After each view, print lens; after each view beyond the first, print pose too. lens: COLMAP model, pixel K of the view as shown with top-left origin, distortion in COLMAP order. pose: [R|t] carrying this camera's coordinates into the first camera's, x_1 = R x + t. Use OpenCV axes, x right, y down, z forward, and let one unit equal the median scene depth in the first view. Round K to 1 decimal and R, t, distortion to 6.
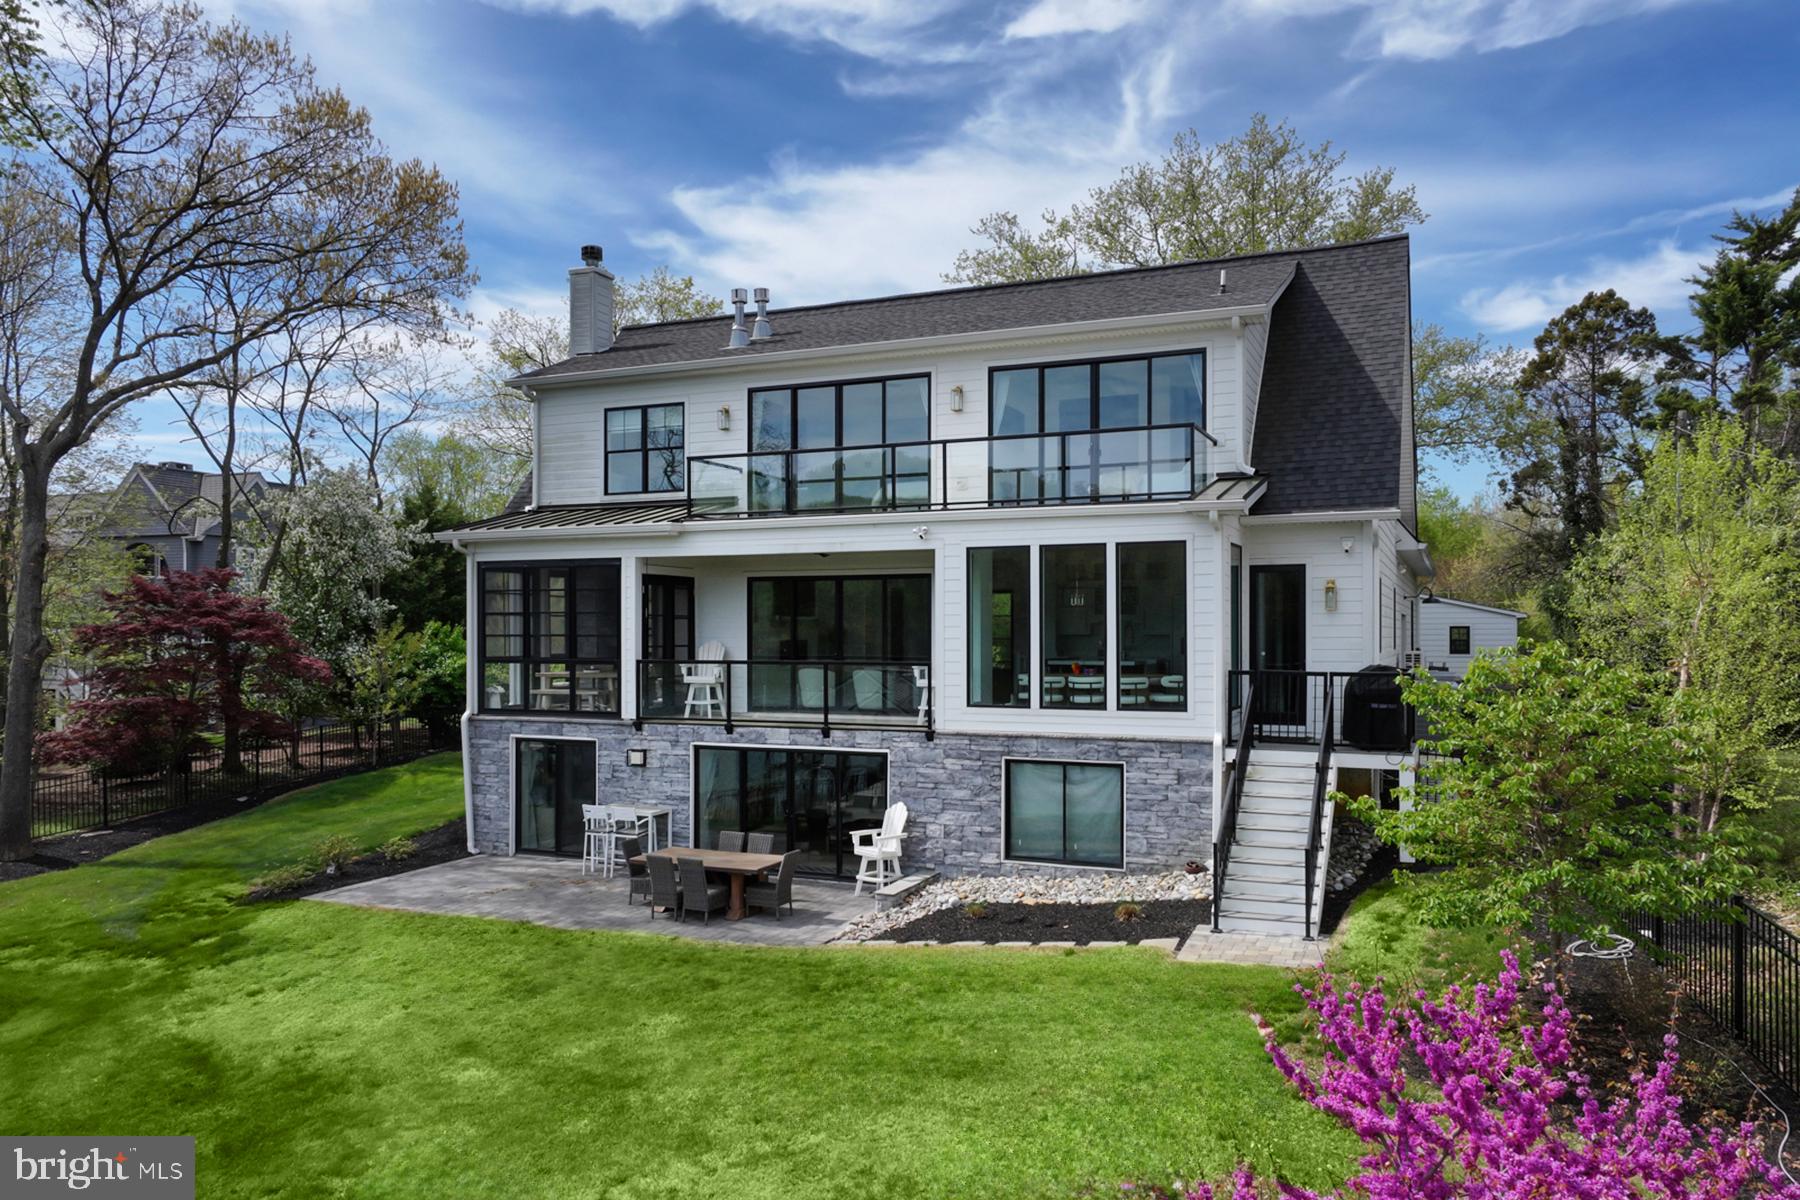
lens RADIAL K [[1198.7, 0, 898.2], [0, 1198.7, 637.9], [0, 0, 1]] dist [0.048068, 0.000645]
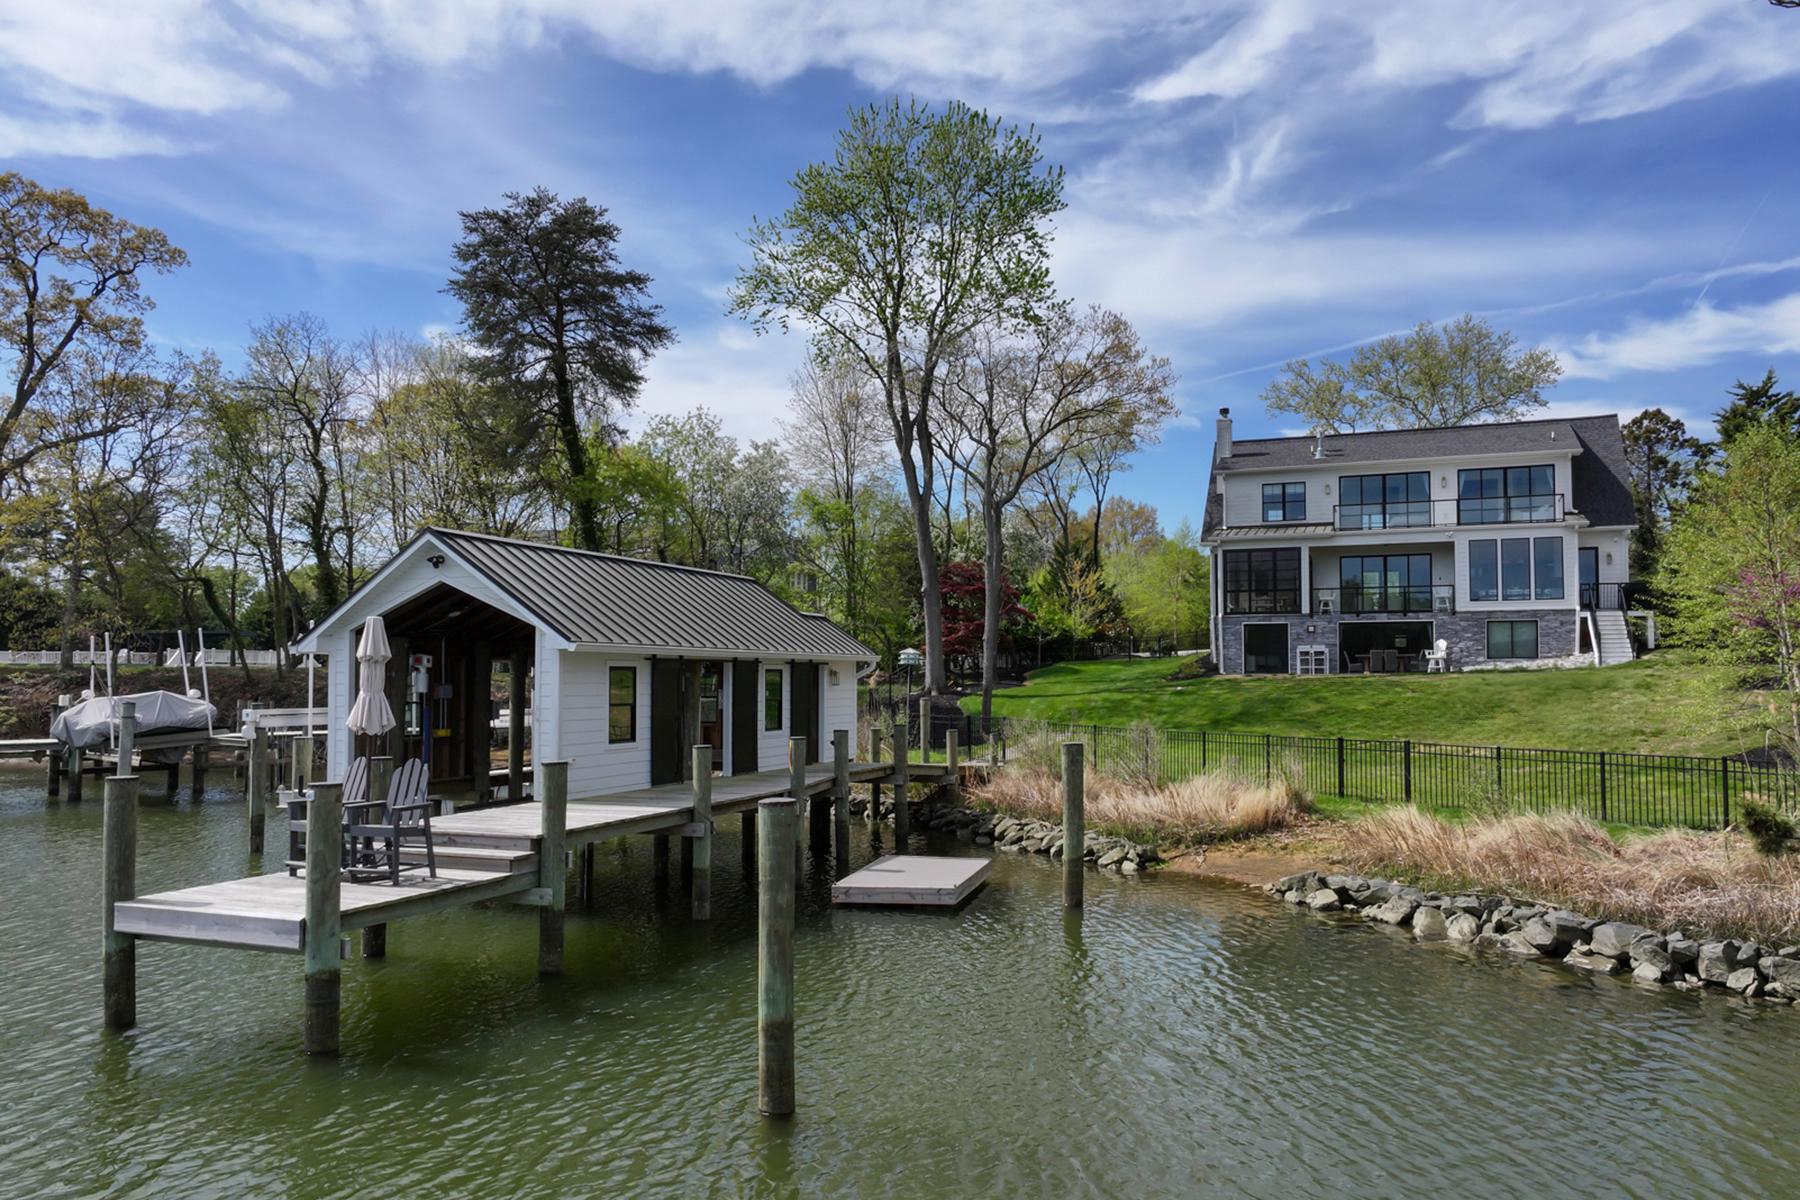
lens RADIAL K [[1284.5, 0, 900.0], [0, 1284.5, 600.0], [0, 0, 1]] dist [0.024360, -0.004653]
pose [[0.999965, -0.007069, 0.004473, -1.197199], [0.007252, 0.999083, -0.042190, 0.162796], [-0.004170, 0.042221, 0.999100, -1.811872]]
